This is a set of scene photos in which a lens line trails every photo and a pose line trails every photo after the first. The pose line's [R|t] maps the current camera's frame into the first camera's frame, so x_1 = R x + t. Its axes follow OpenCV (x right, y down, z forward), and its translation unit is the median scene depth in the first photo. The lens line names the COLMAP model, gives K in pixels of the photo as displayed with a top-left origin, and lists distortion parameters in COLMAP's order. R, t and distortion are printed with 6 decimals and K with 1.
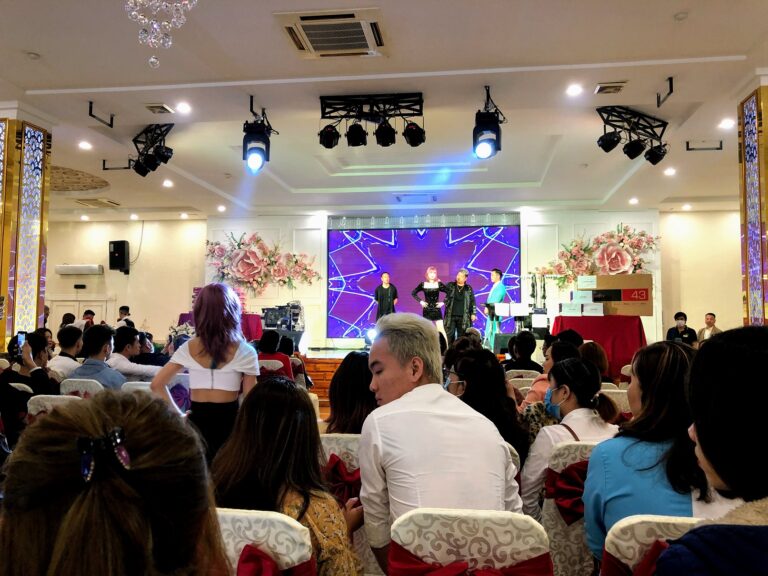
lens RADIAL K [[621.3, 0, 384.0], [0, 621.3, 288.0], [0, 0, 1]] dist [0.009133, 0.000557]
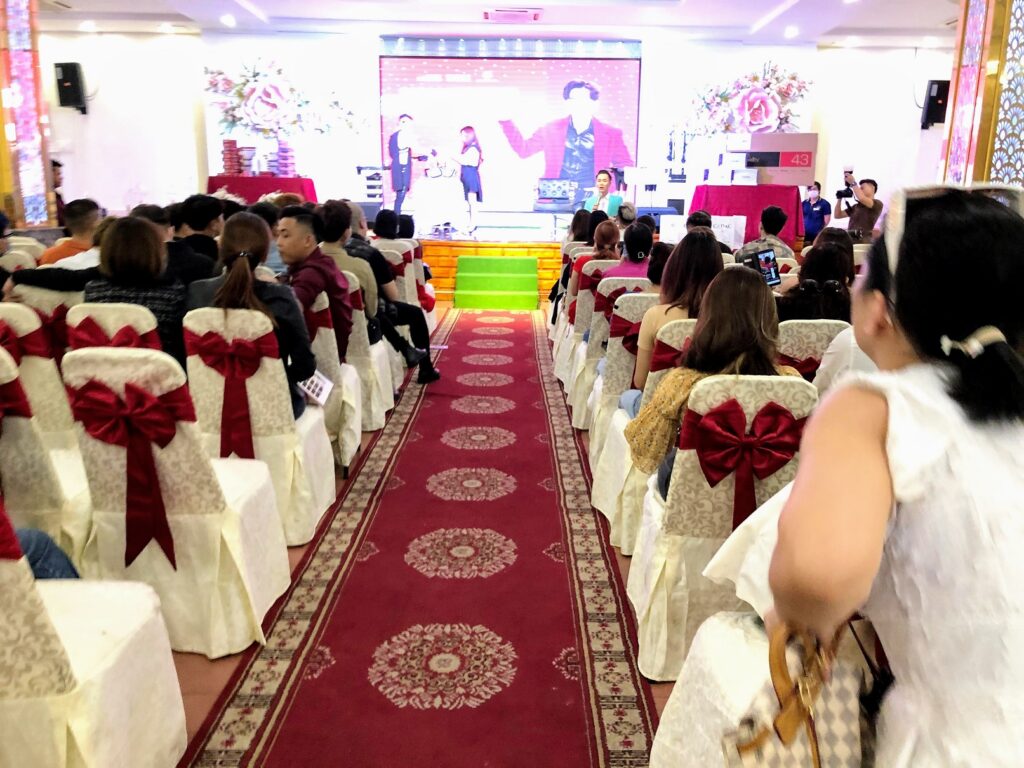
lens RADIAL K [[828.4, 0, 512.0], [0, 828.4, 384.0], [0, 0, 1]] dist [0.009133, 0.000557]
pose [[0.988317, -0.026463, 0.150097, -0.103646], [-0.017623, 0.958362, 0.285011, -0.007679], [-0.151389, -0.284326, 0.946699, -0.047310]]
